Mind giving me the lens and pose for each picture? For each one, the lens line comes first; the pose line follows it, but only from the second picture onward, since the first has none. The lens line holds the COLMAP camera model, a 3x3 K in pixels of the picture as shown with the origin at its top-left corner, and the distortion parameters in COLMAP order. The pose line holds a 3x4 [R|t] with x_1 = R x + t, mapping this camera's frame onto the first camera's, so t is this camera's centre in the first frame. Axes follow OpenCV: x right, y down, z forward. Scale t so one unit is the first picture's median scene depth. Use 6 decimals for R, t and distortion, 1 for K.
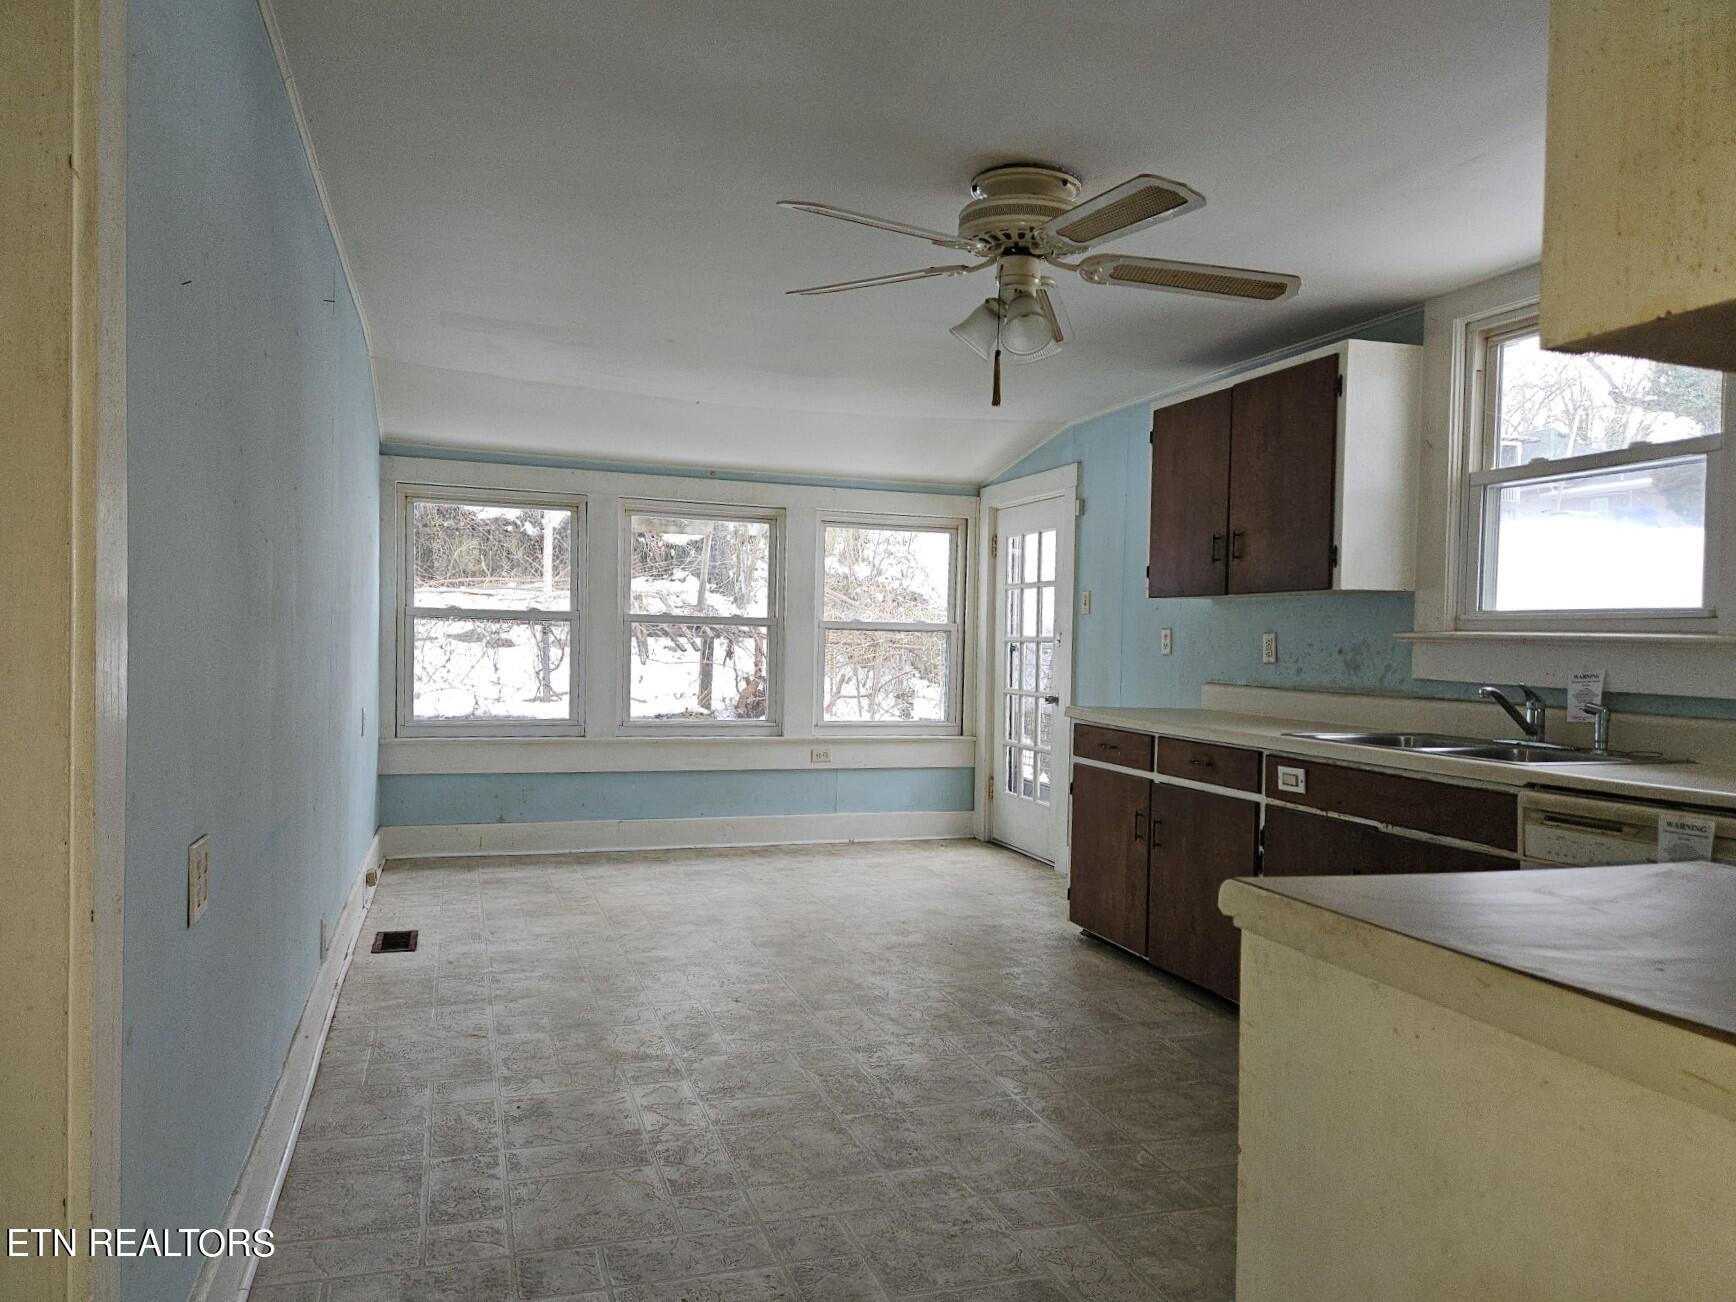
lens RADIAL K [[1162.3, 0, 855.1], [0, 1162.3, 661.8], [0, 0, 1]] dist [0.086637, -0.075036]
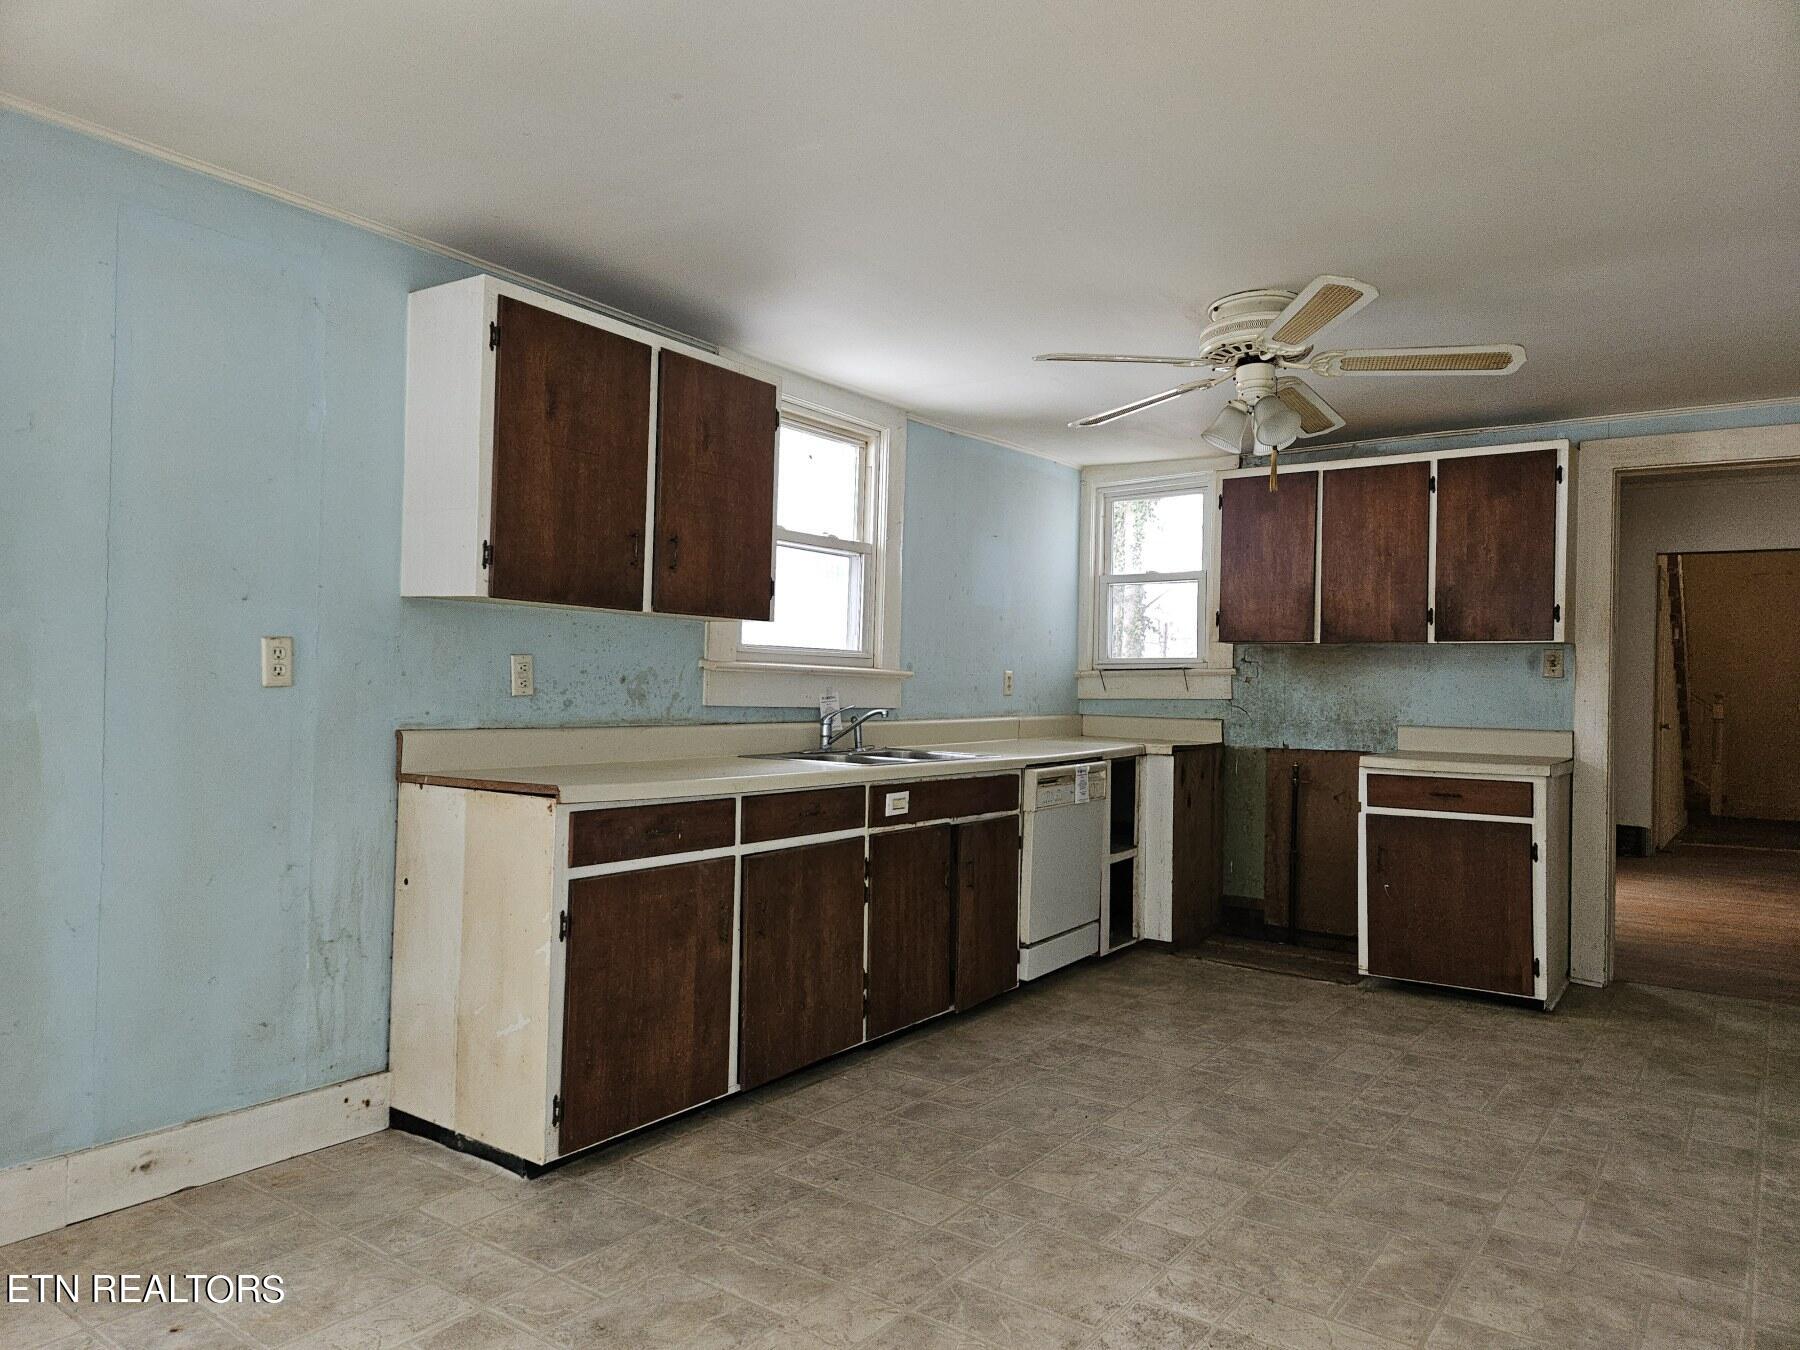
lens RADIAL K [[1205.2, 0, 893.5], [0, 1205.2, 664.1], [0, 0, 1]] dist [0.086637, -0.075036]
pose [[-0.572672, -0.022467, 0.819477, -0.461795], [-0.019204, 0.999718, 0.013988, -0.038431], [-0.819560, -0.007726, -0.572942, 1.398518]]
